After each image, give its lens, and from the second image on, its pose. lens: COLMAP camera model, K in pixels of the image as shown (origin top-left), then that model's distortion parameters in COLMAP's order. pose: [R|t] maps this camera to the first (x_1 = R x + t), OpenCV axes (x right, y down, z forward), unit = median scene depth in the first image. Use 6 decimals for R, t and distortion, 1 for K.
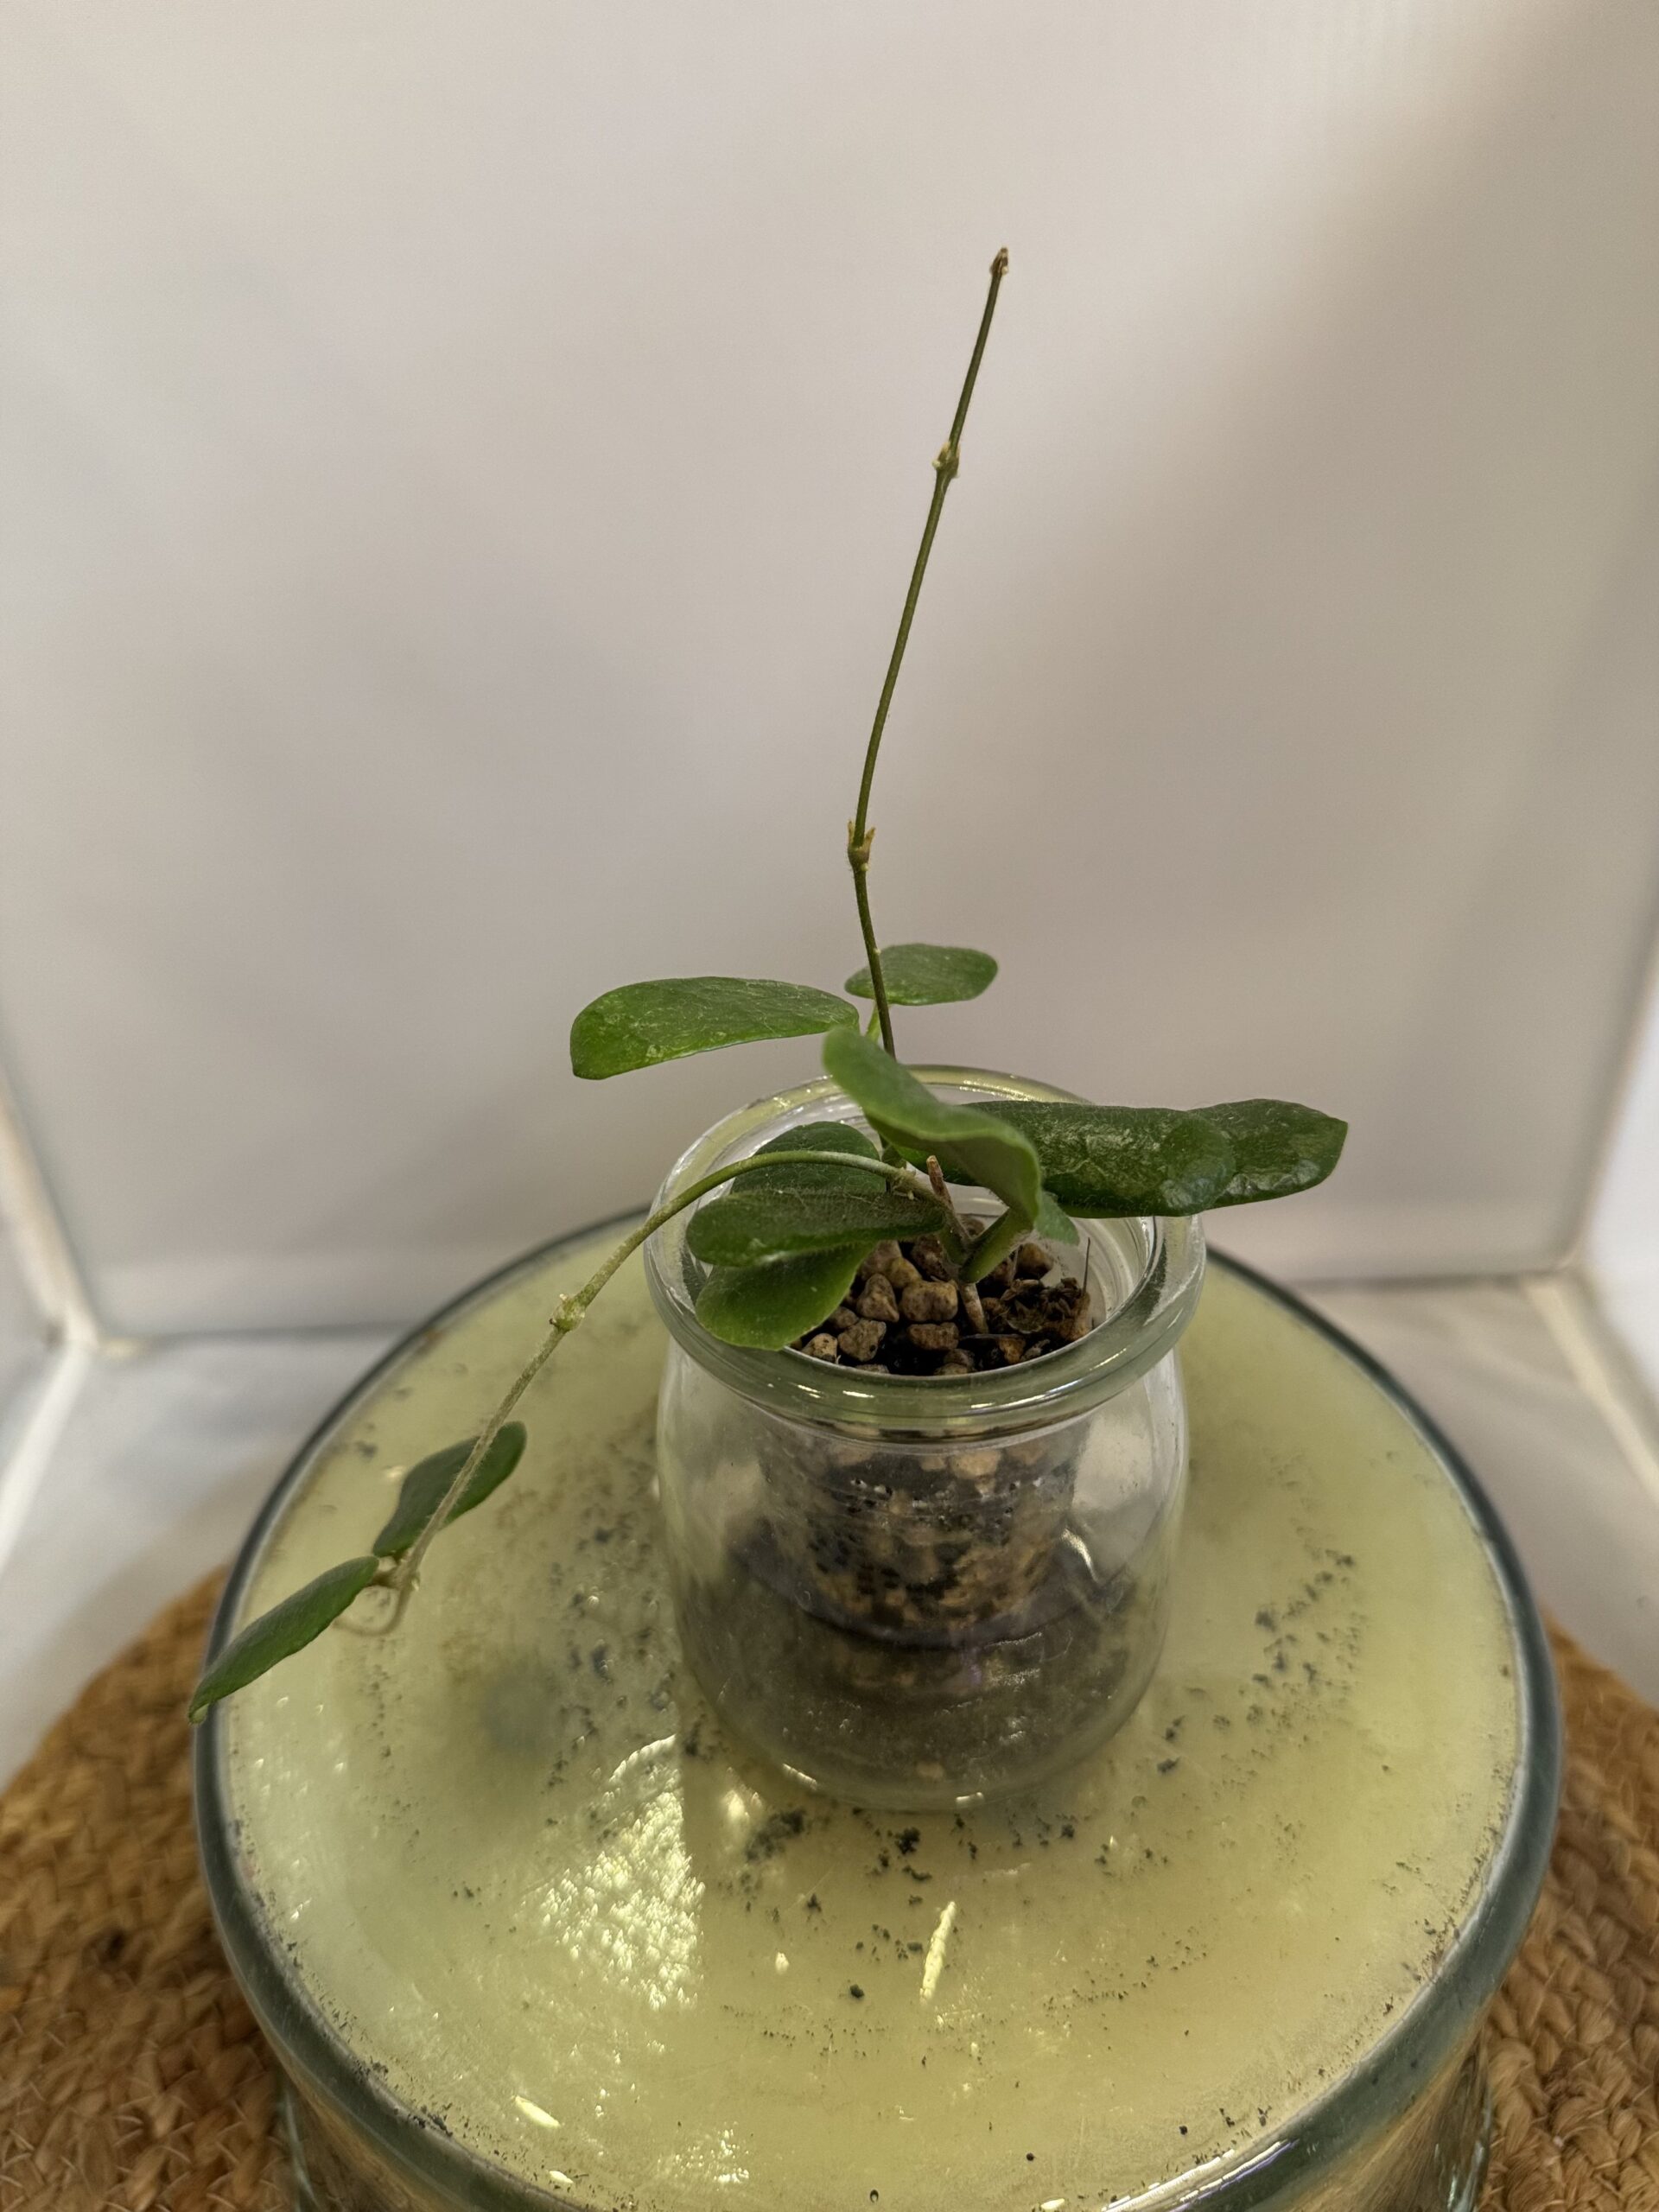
lens RADIAL K [[1704.7, 0, 829.5], [0, 1704.7, 1106.0], [0, 0, 1]] dist [-0.042790, 0.005834]
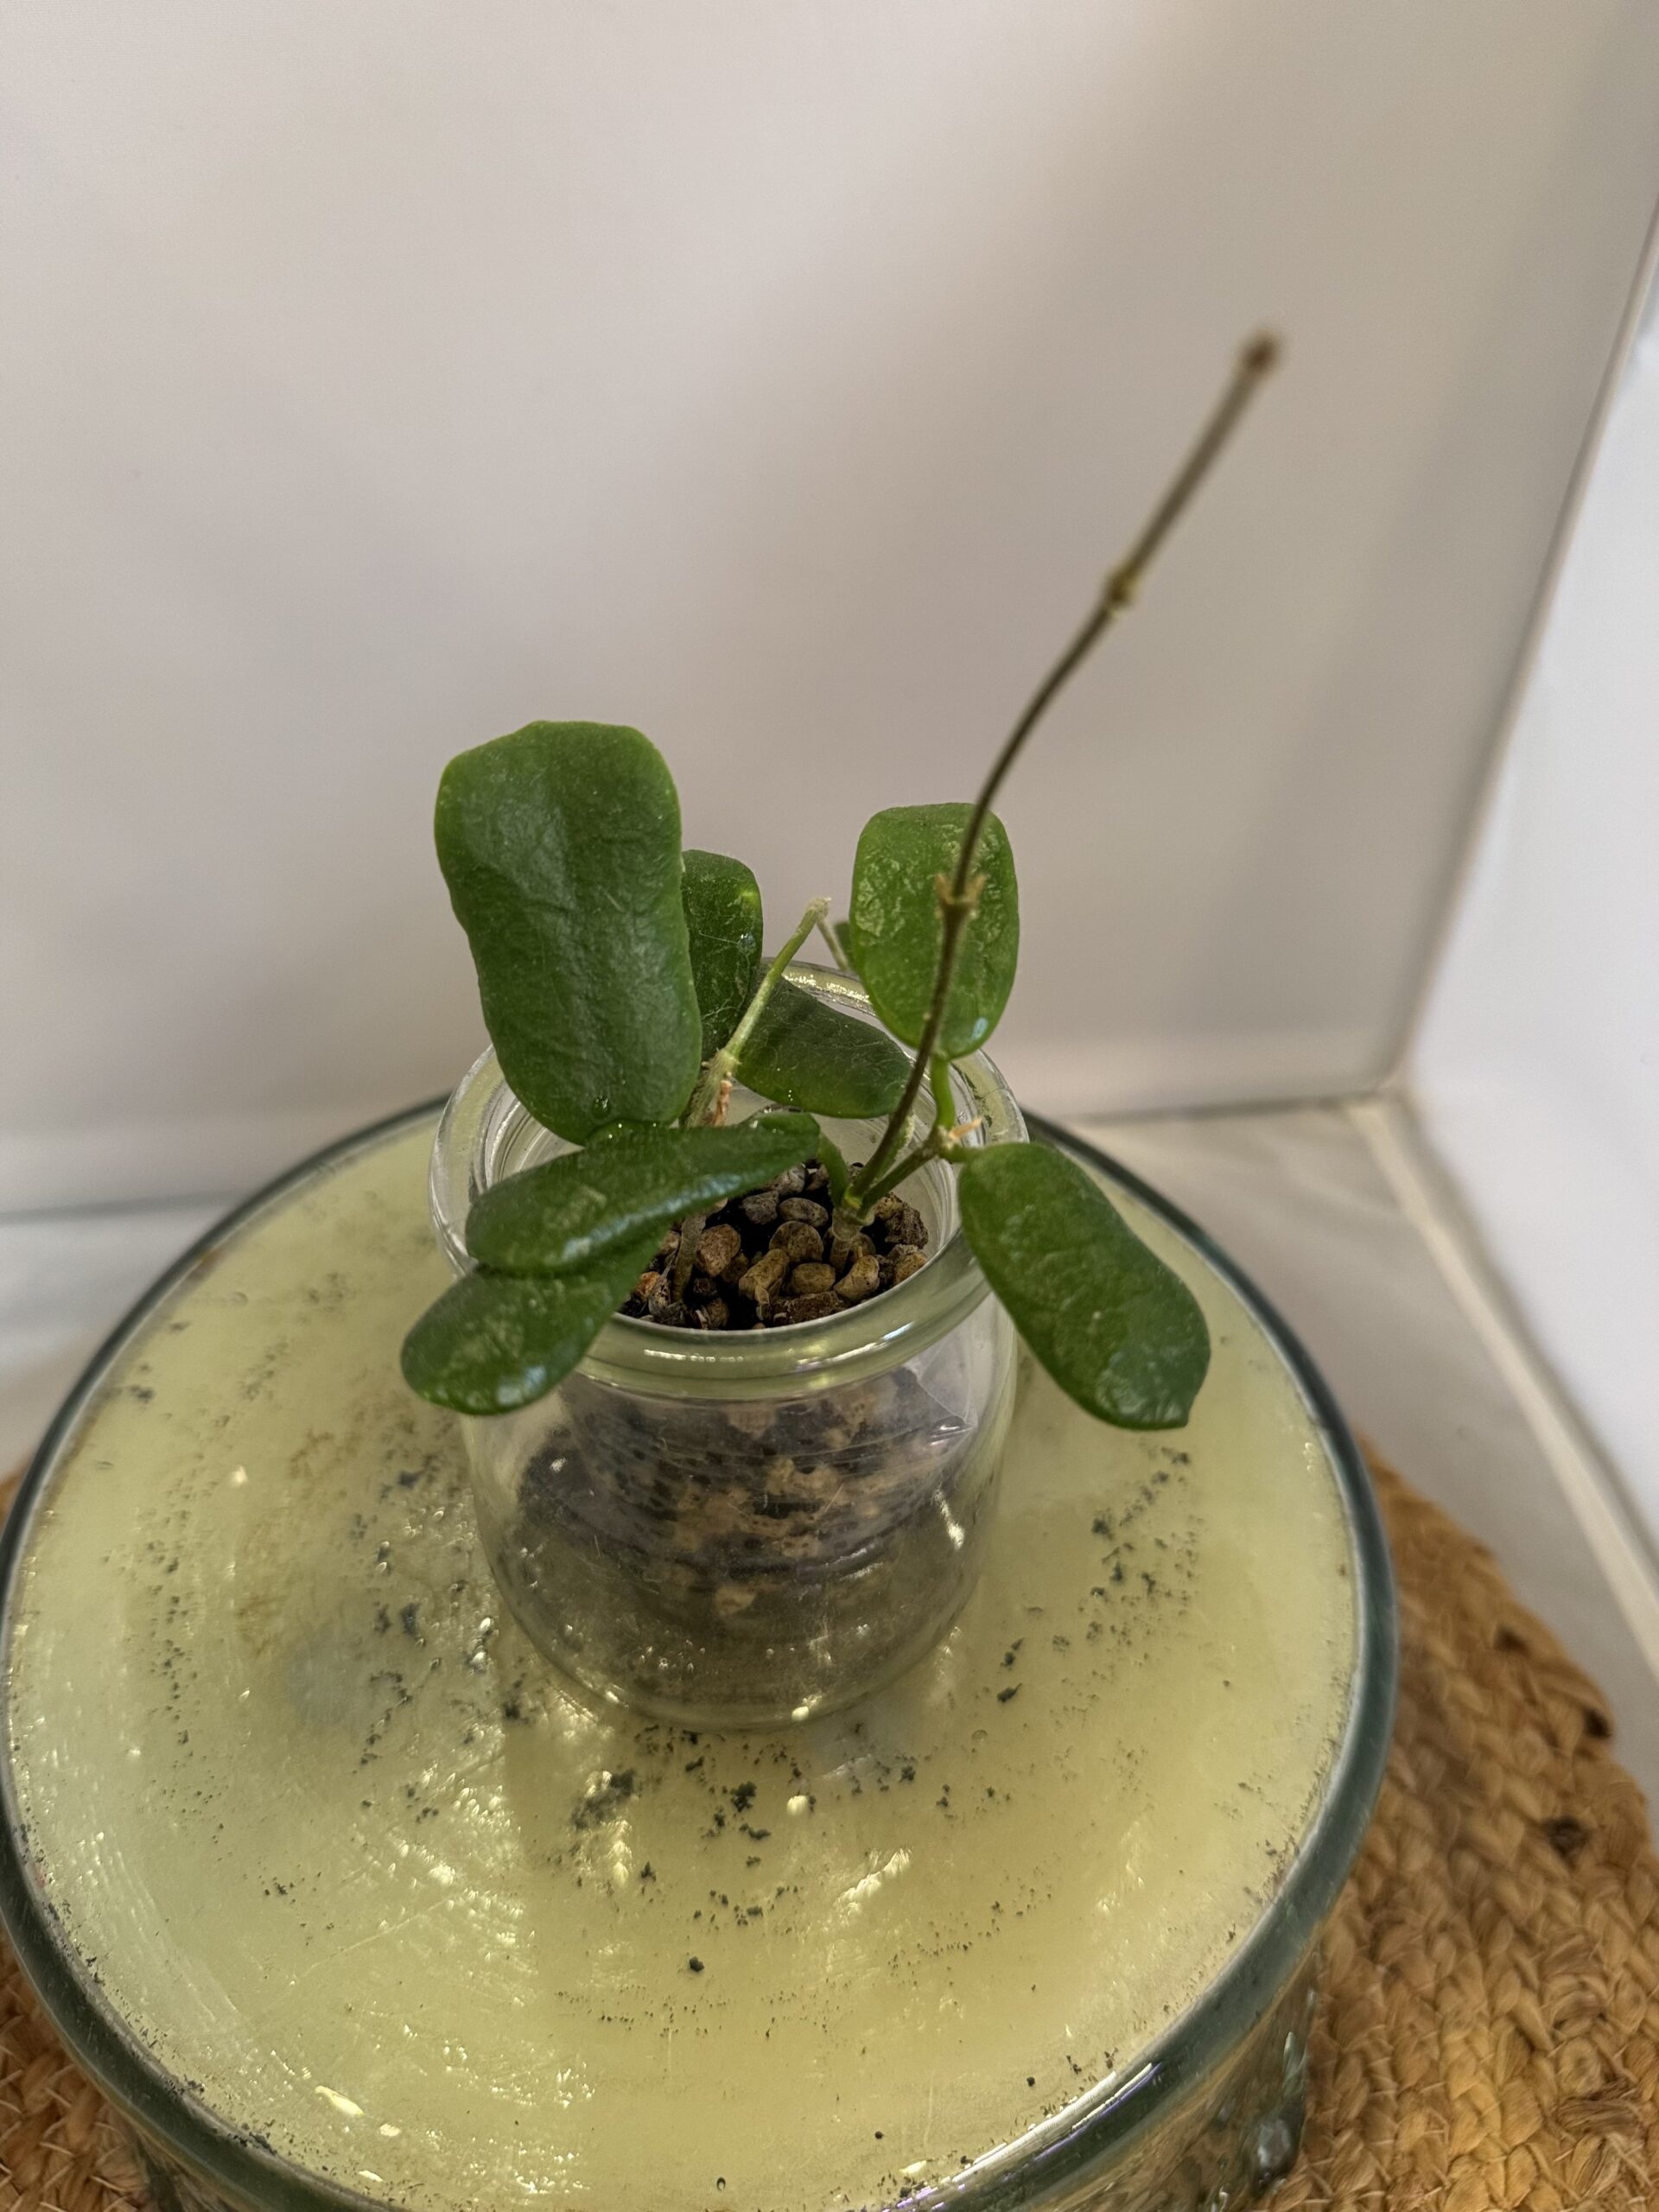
lens RADIAL K [[1704.7, 0, 829.5], [0, 1704.7, 1106.0], [0, 0, 1]] dist [-0.042790, 0.005834]
pose [[0.994075, -0.040925, 0.100699, 0.013194], [0.026820, 0.990121, 0.137630, -0.080687], [-0.105337, -0.134113, 0.985352, 0.090629]]
